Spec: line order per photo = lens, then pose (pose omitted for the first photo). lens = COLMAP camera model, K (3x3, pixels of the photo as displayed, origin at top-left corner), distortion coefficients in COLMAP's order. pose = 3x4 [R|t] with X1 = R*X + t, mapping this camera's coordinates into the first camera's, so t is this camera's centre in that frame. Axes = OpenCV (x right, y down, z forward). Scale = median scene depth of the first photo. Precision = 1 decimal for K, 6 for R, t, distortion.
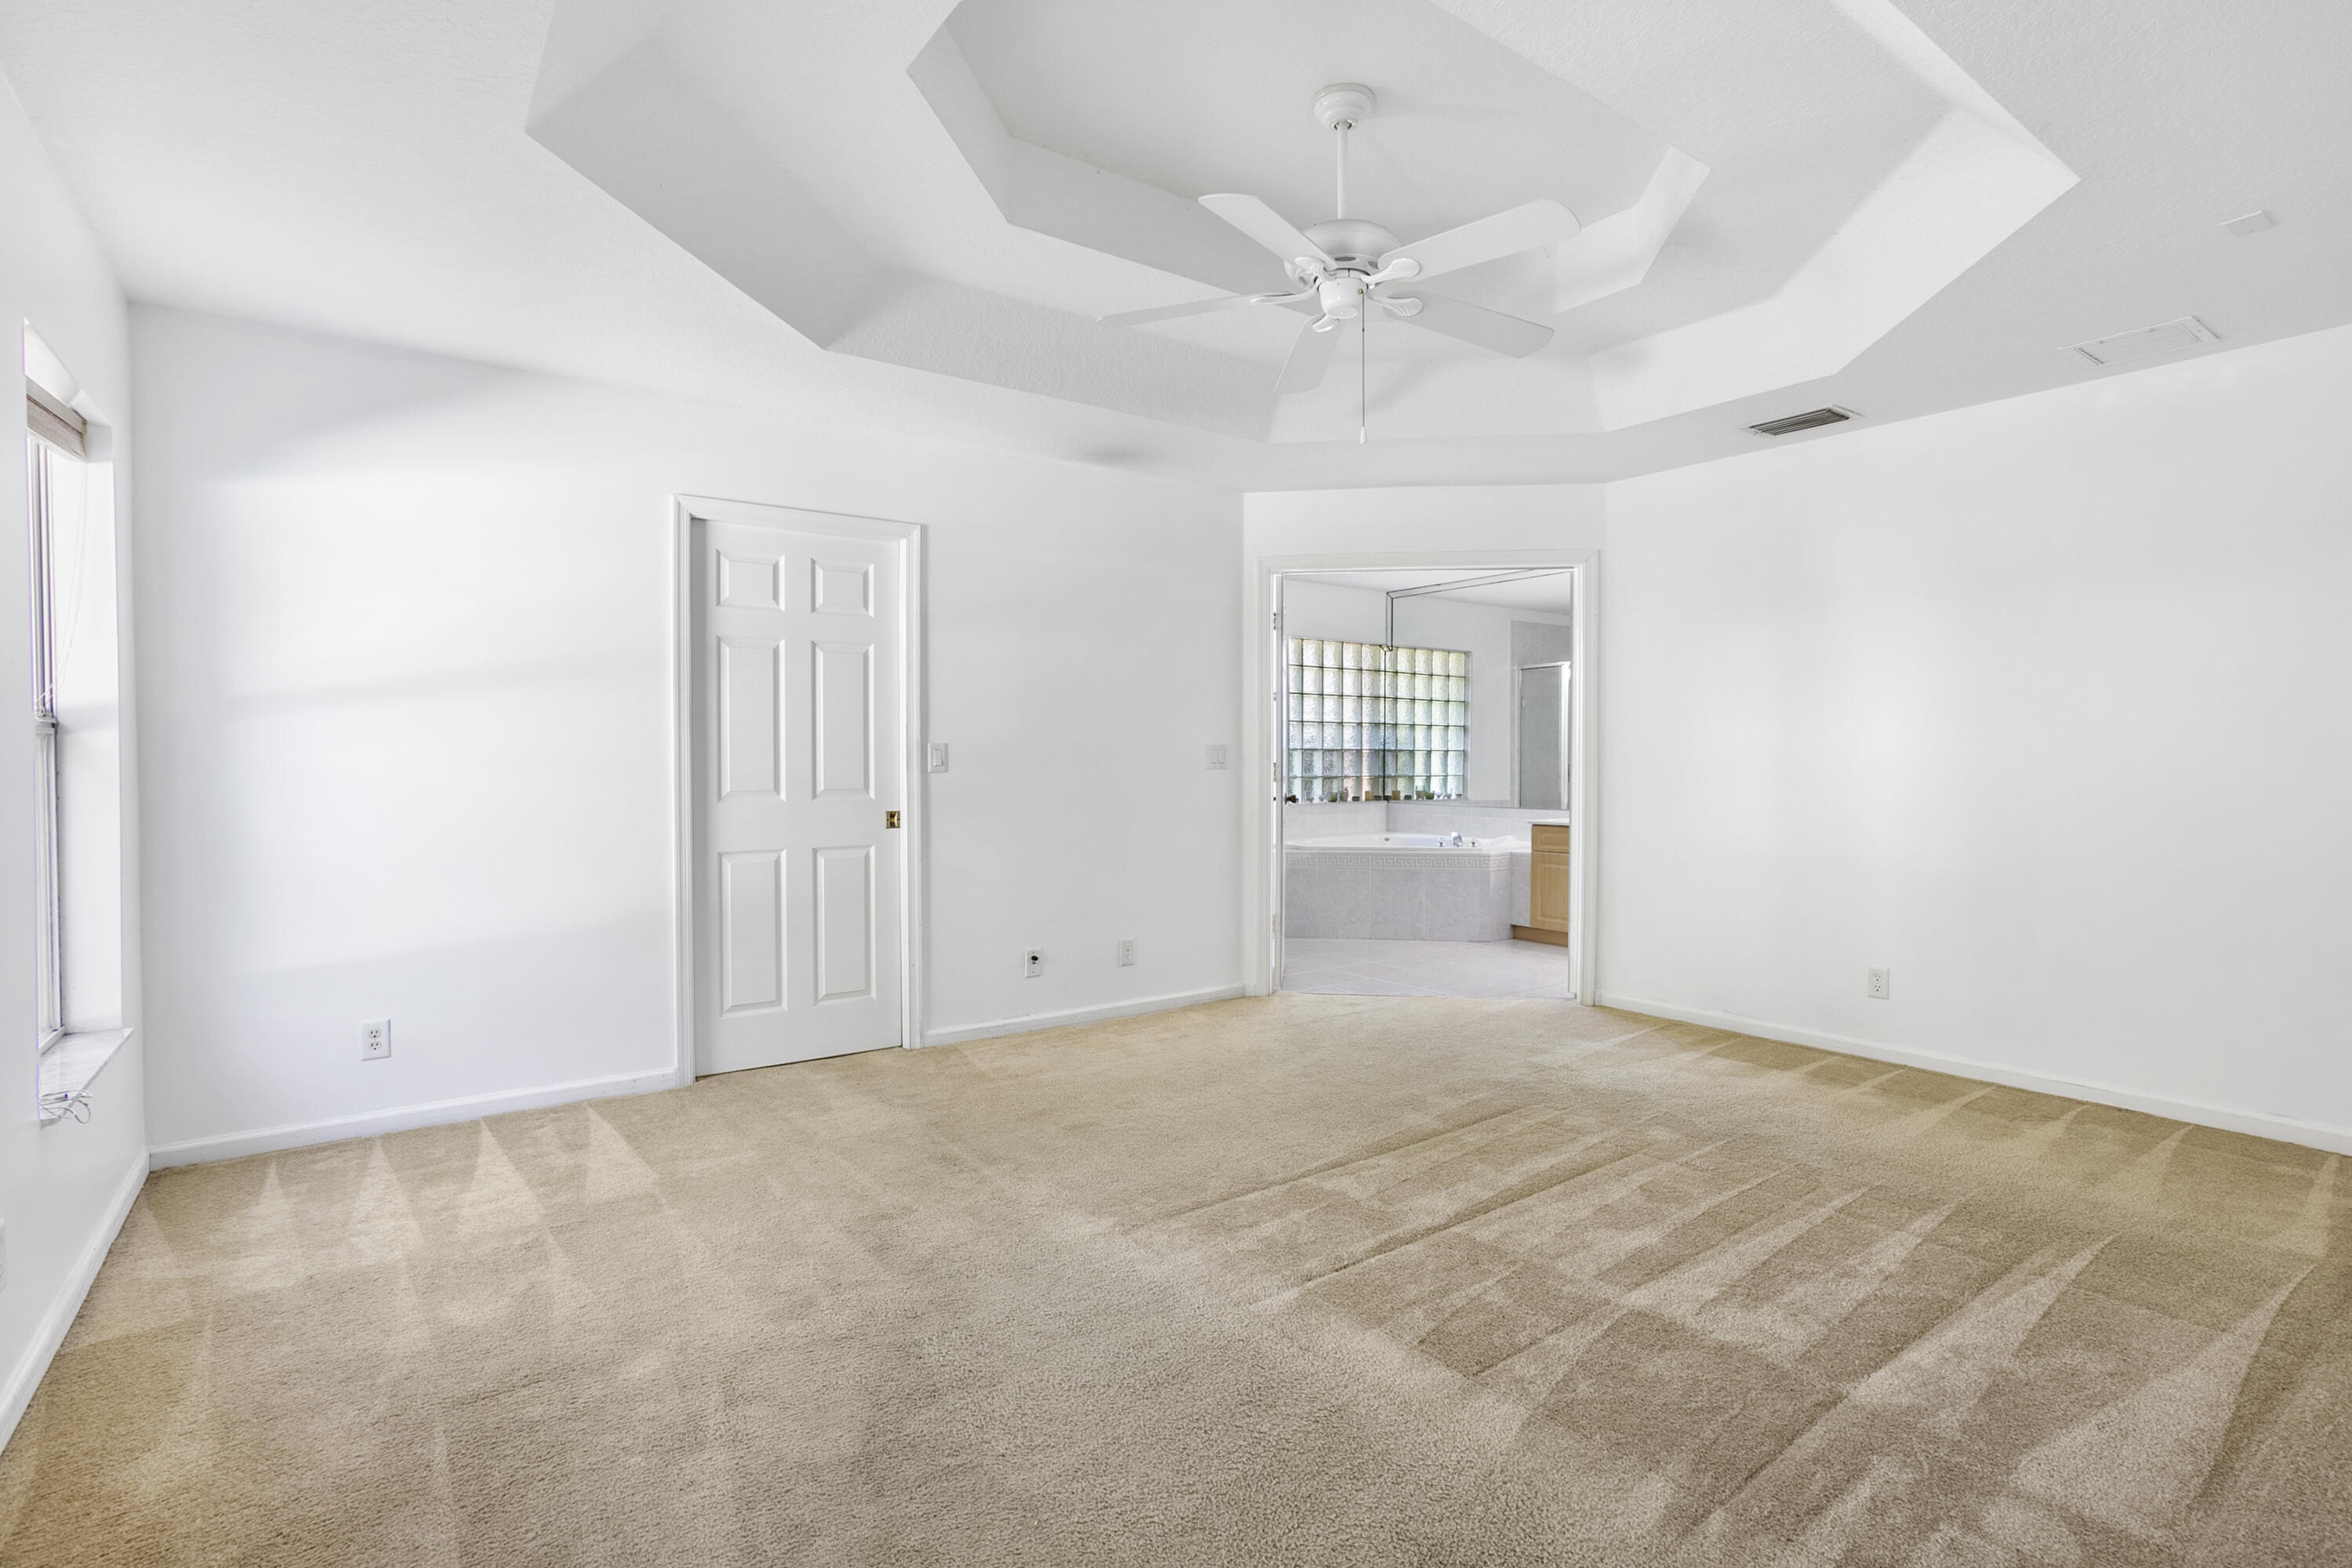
lens RADIAL K [[1133.1, 0, 1185.0], [0, 1133.1, 781.9], [0, 0, 1]] dist [-0.029883, 0.002464]
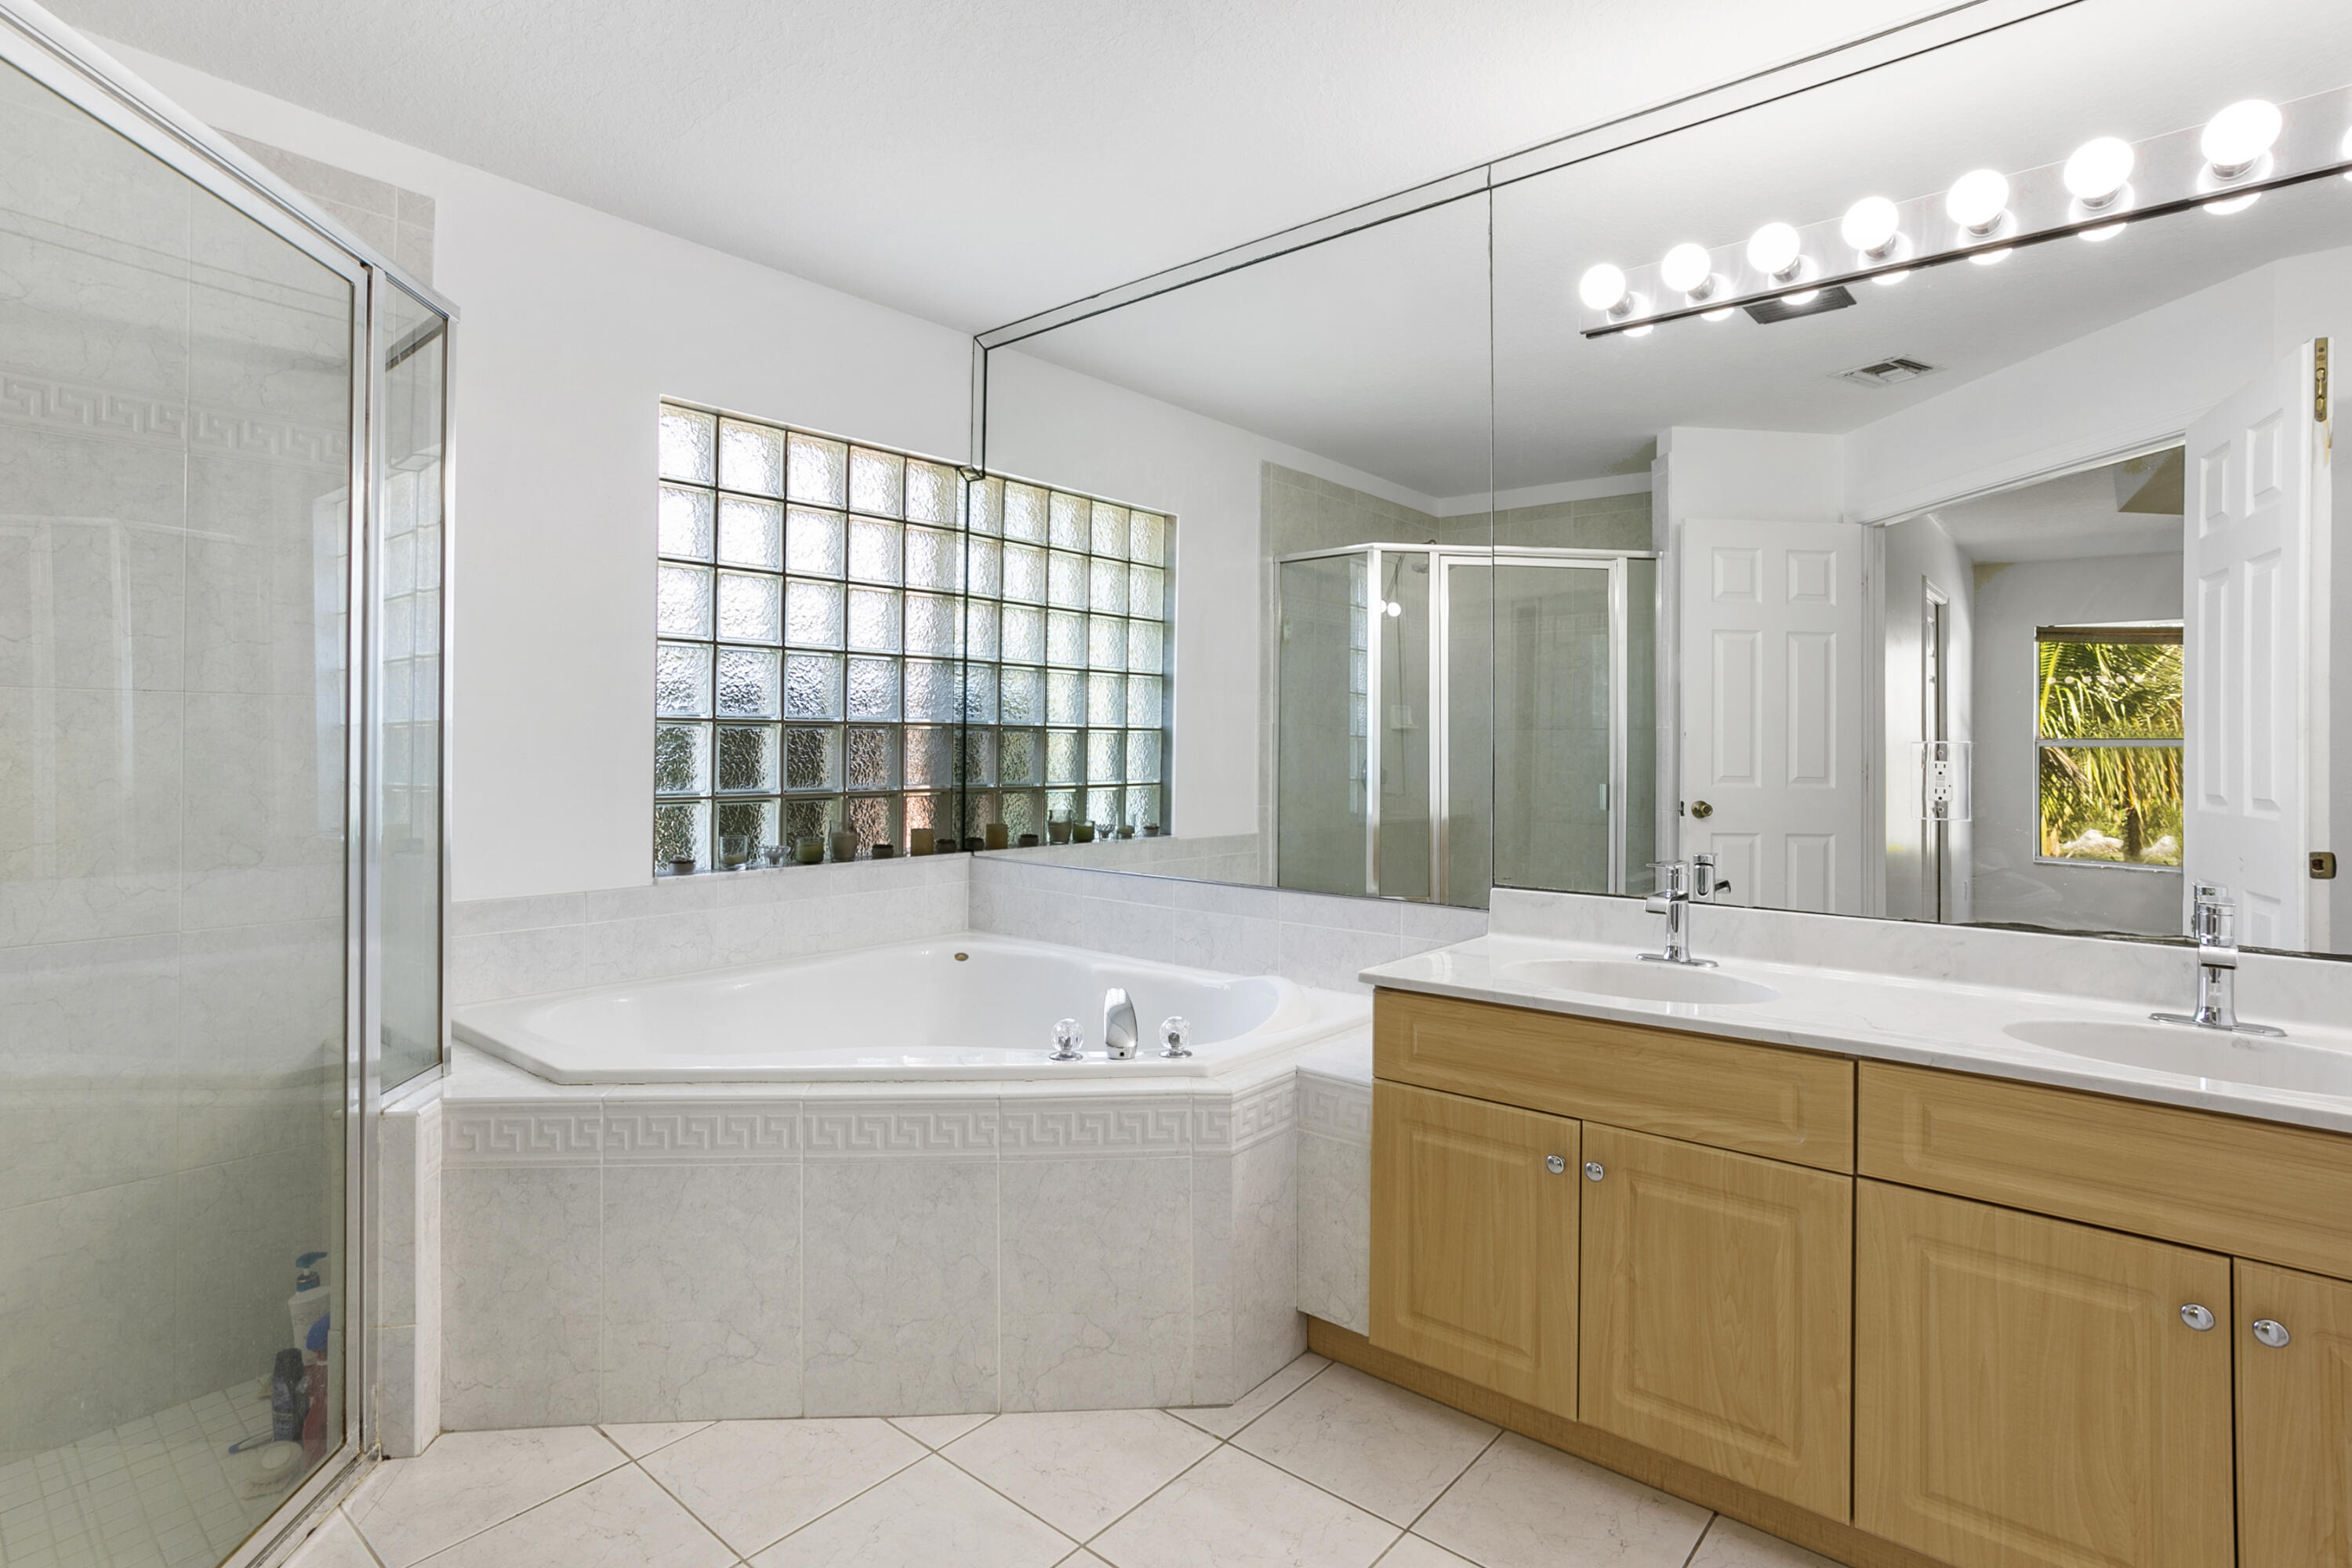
lens RADIAL K [[1133.1, 0, 1174.8], [0, 1133.1, 762.0], [0, 0, 1]] dist [-0.029883, 0.002464]
pose [[0.972391, -0.001597, 0.233353, 0.151652], [0.001239, 0.999998, 0.001680, -0.015200], [-0.233356, -0.001344, 0.972391, 0.580753]]
